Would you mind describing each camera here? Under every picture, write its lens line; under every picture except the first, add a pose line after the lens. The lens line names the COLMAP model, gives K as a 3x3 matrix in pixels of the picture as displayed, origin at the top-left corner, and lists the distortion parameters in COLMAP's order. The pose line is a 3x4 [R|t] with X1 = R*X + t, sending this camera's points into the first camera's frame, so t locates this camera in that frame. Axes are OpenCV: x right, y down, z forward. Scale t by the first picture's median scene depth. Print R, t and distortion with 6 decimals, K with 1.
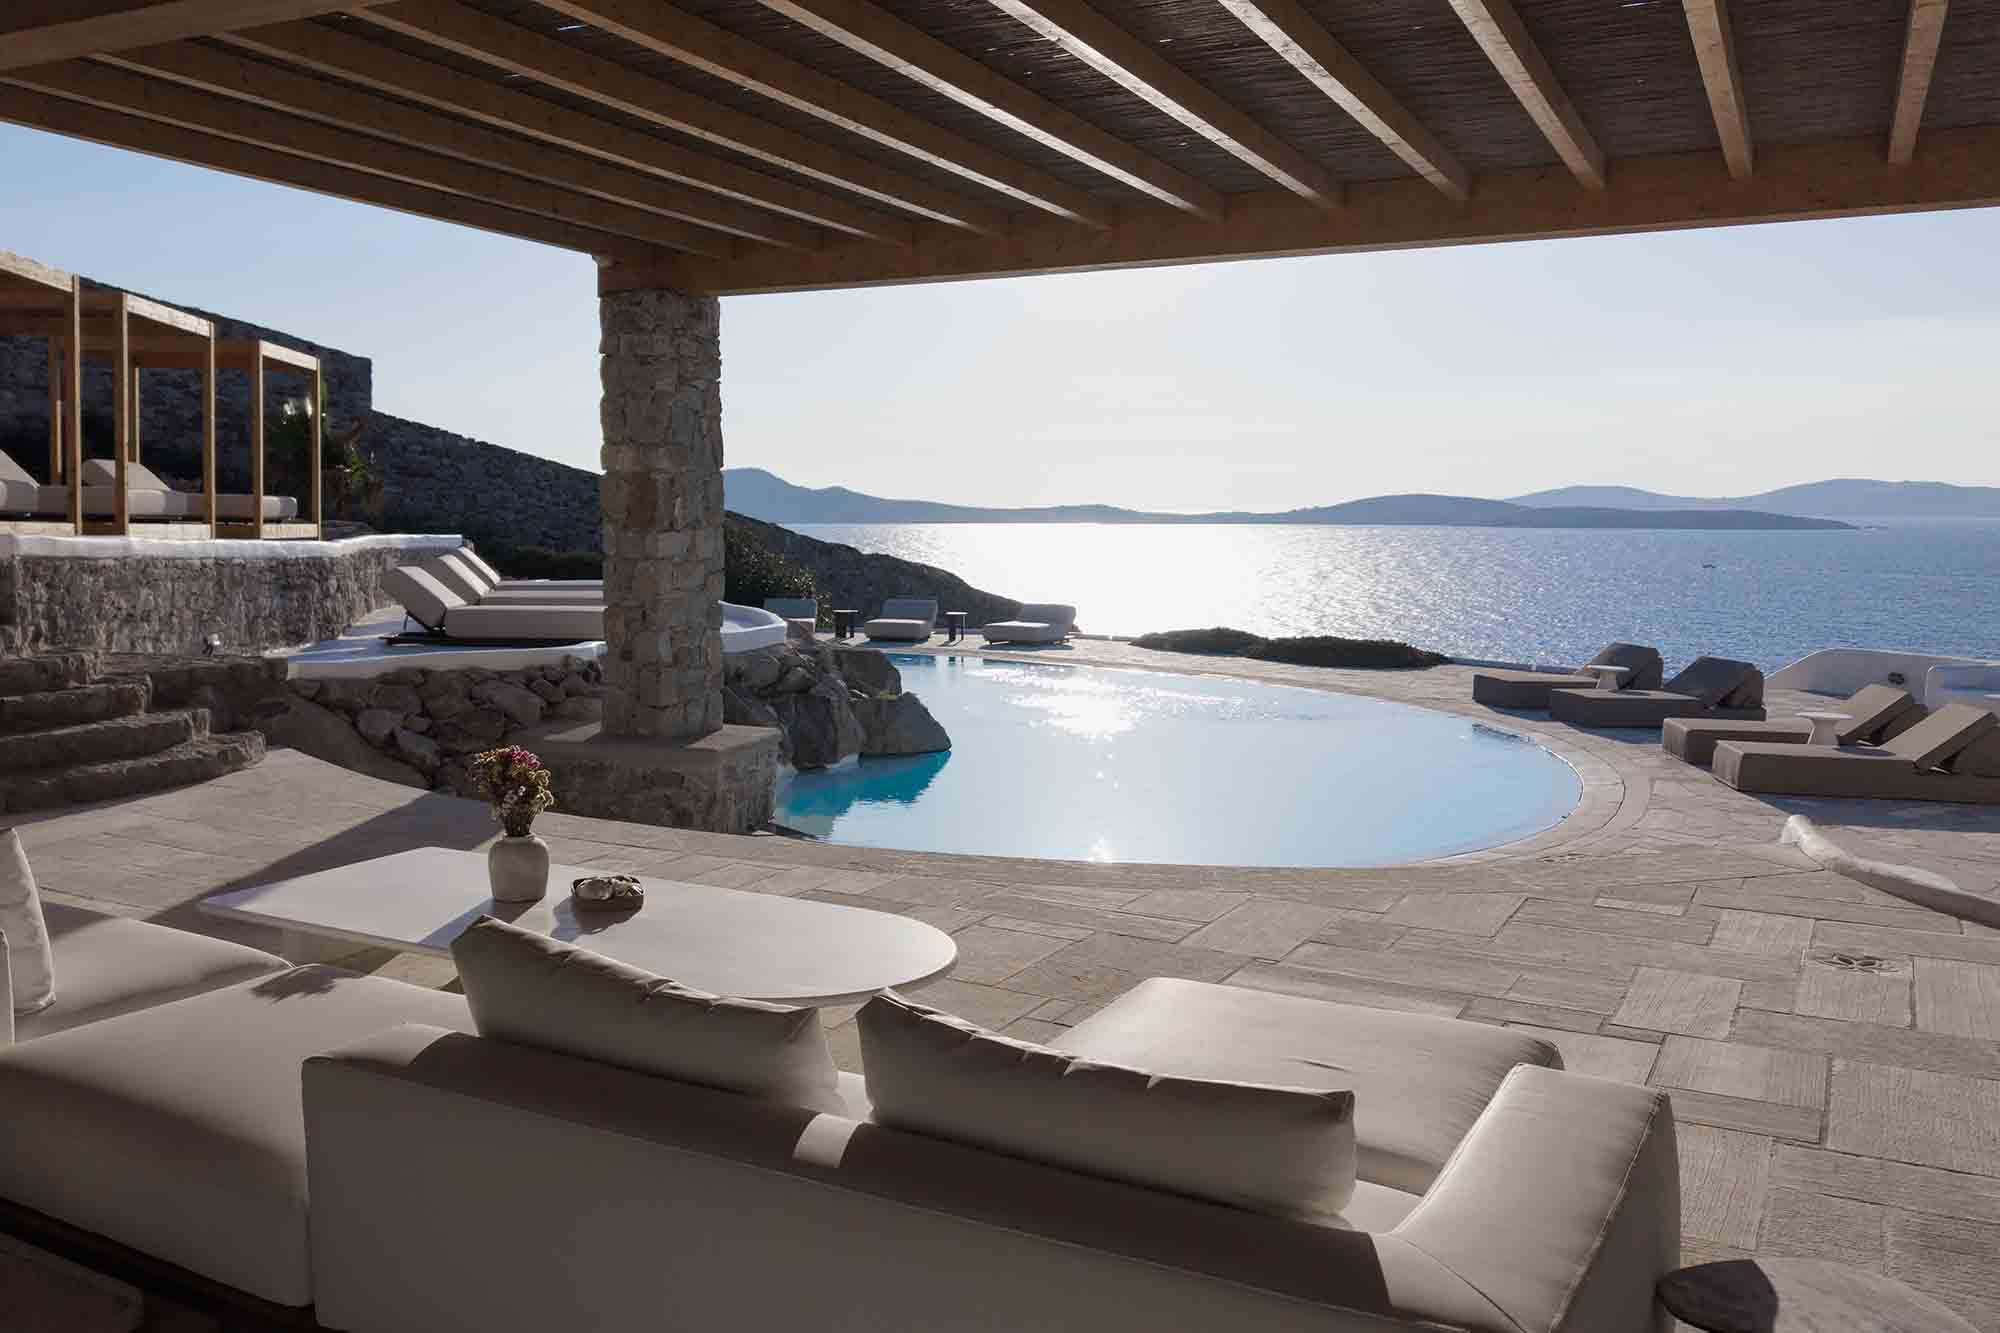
lens RADIAL K [[1628.6, 0, 1000.0], [0, 1628.6, 666.5], [0, 0, 1]] dist [0.018840, 0.002672]
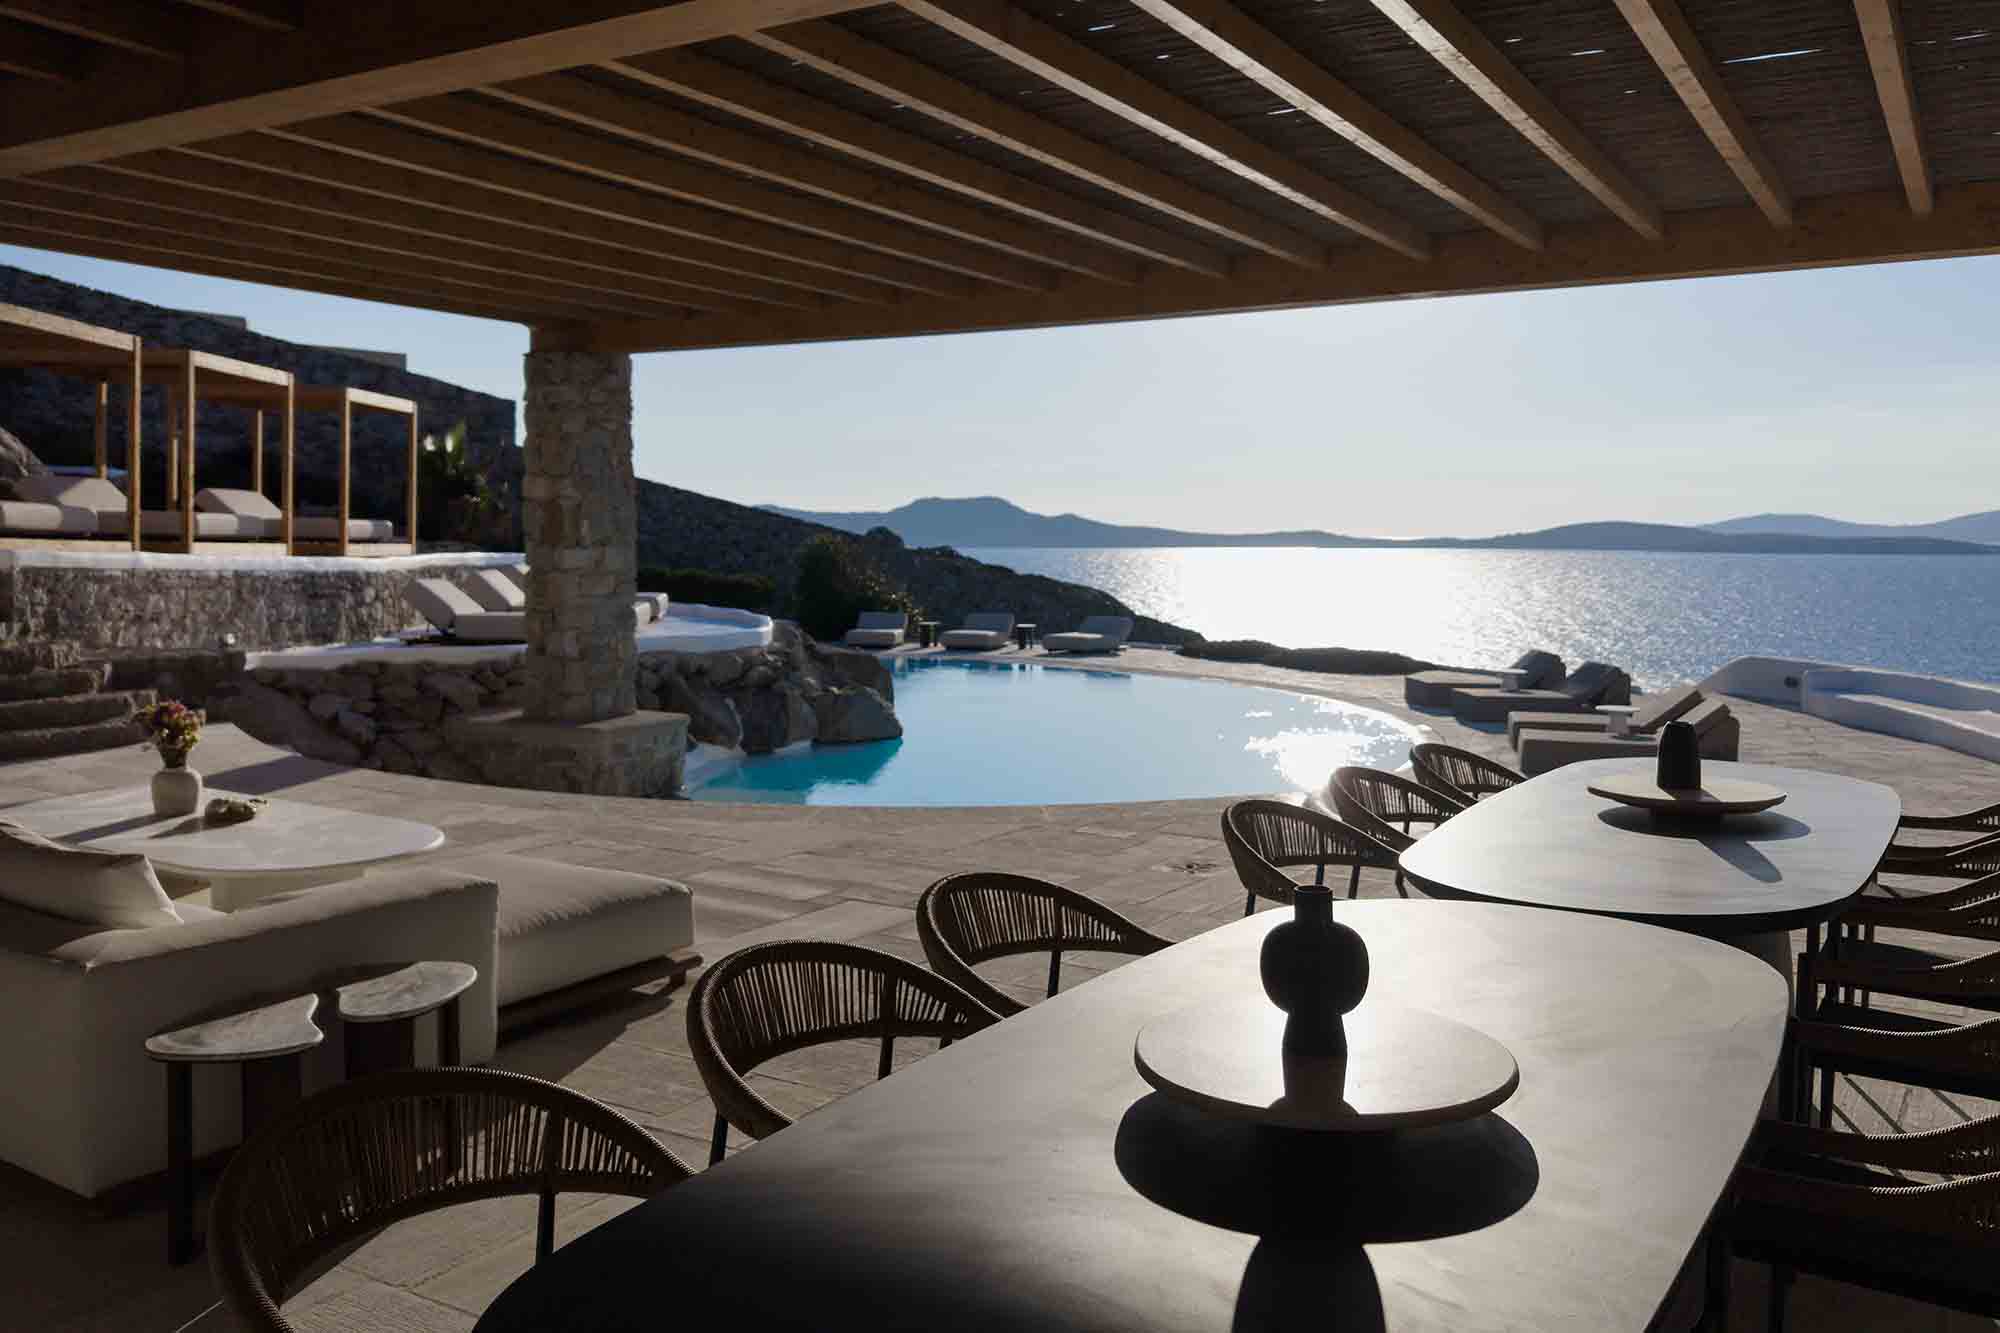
lens RADIAL K [[1452.2, 0, 999.7], [0, 1452.2, 593.5], [0, 0, 1]] dist [-0.003857, 0.000425]
pose [[0.999691, 0.001294, -0.024818, 0.127465], [-0.002619, 0.998568, -0.053433, 0.006954], [0.024713, 0.053481, 0.998263, -0.057322]]
